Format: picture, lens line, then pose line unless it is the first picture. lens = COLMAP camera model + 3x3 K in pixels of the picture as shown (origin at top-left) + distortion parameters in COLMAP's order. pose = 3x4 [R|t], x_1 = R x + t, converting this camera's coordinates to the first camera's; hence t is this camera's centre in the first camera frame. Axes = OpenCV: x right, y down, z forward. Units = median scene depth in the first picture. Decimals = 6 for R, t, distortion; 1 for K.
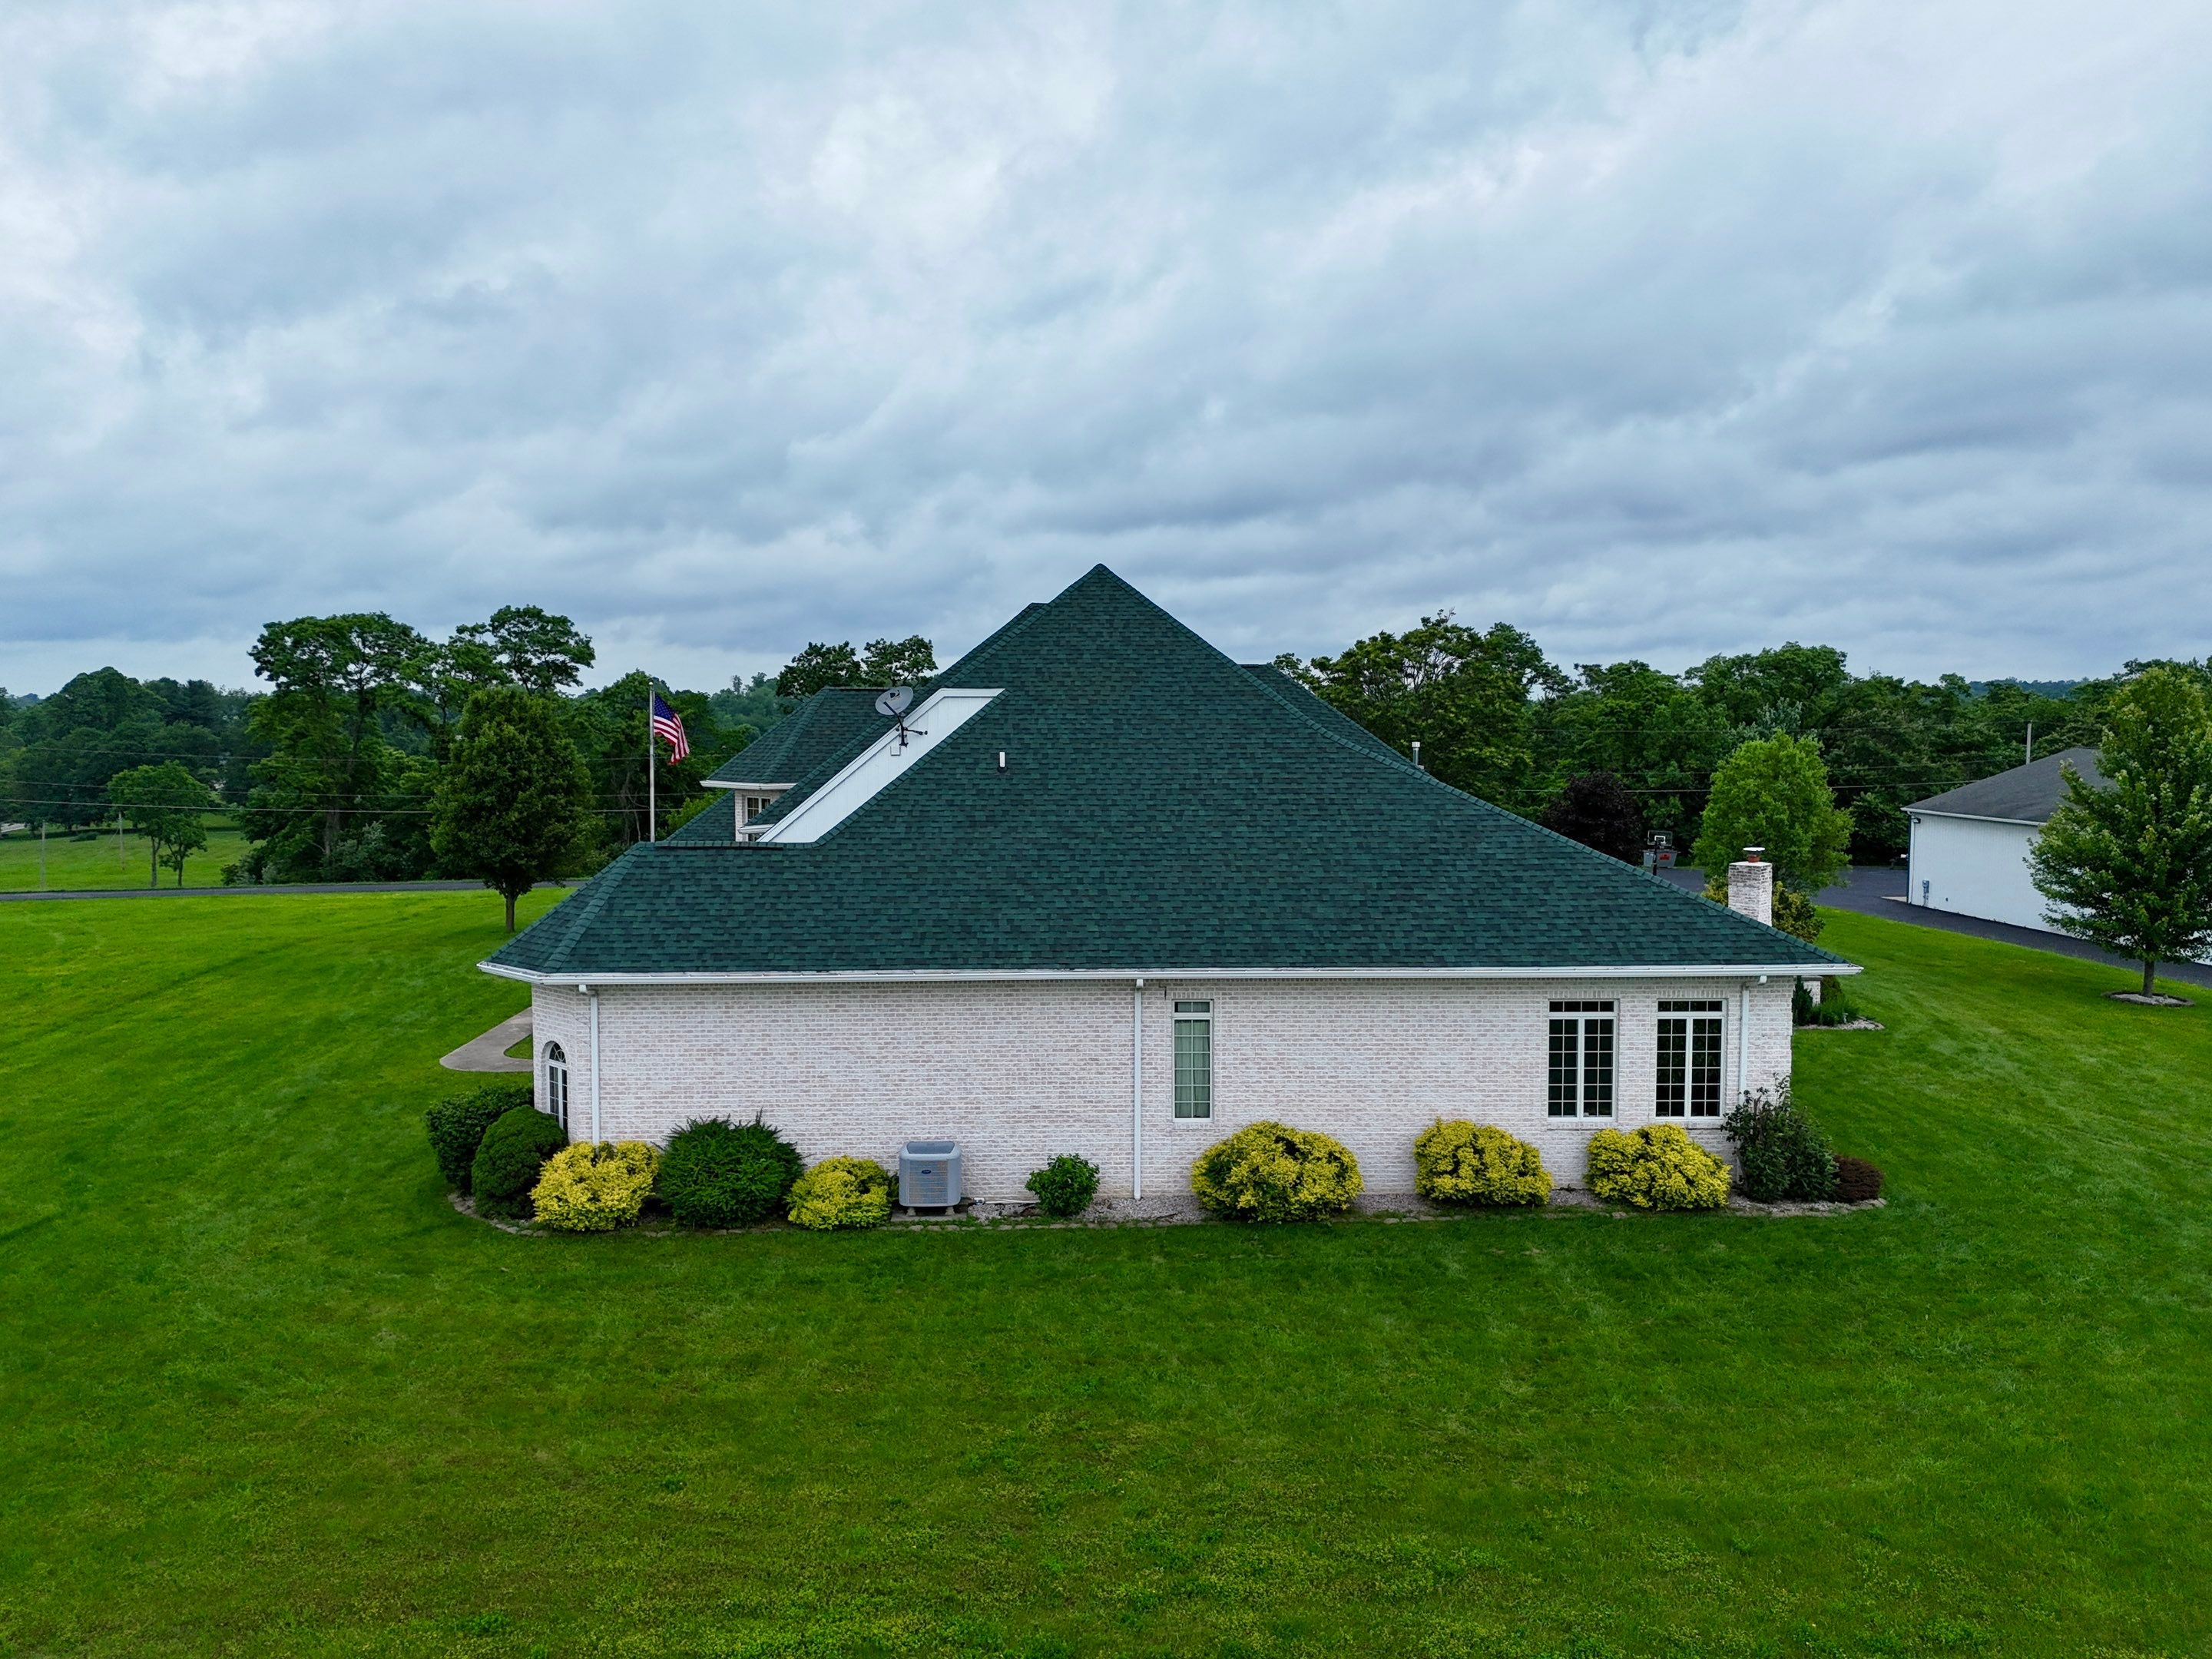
lens RADIAL K [[1649.4, 0, 1106.0], [0, 1649.4, 829.5], [0, 0, 1]] dist [0.076056, -0.036812]
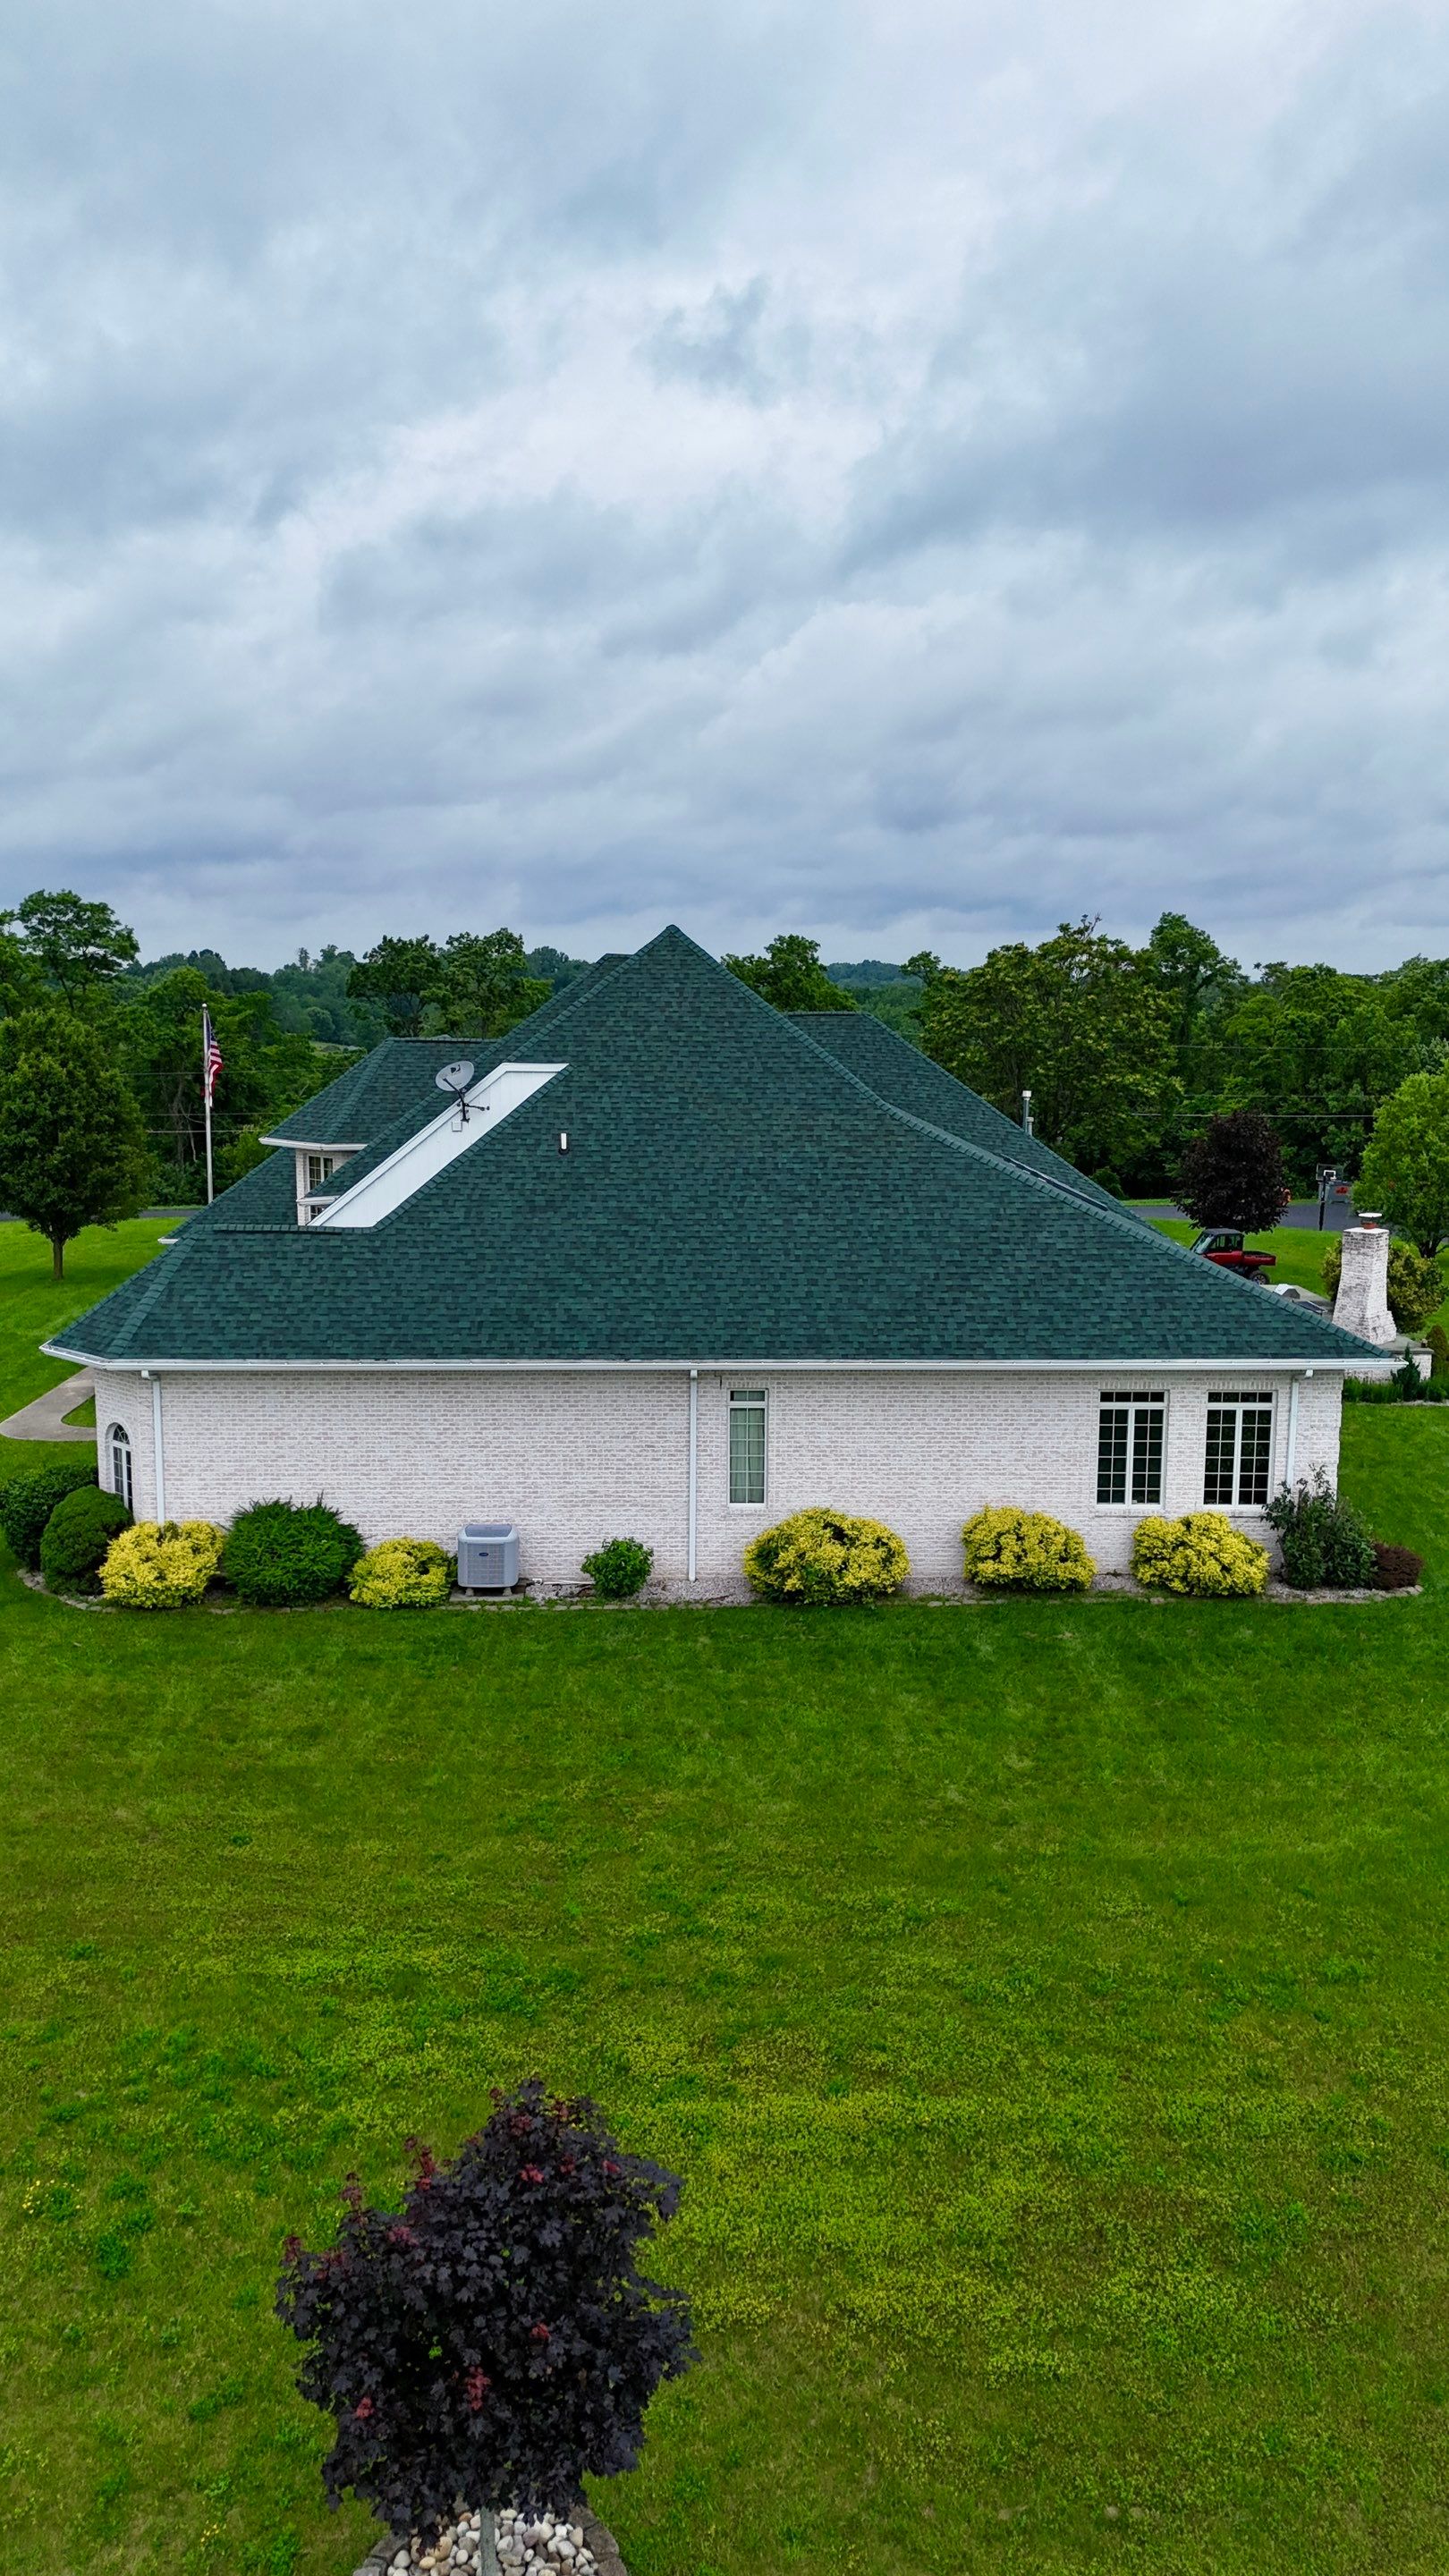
lens RADIAL K [[2091.4, 0, 766.4], [0, 2091.4, 1283.7], [0, 0, 1]] dist [0.184565, -0.380653]
pose [[0.999916, 0.008804, -0.009498, 0.077592], [-0.007787, 0.994730, 0.102236, -0.094918], [0.010348, -0.102153, 0.994715, -0.280358]]
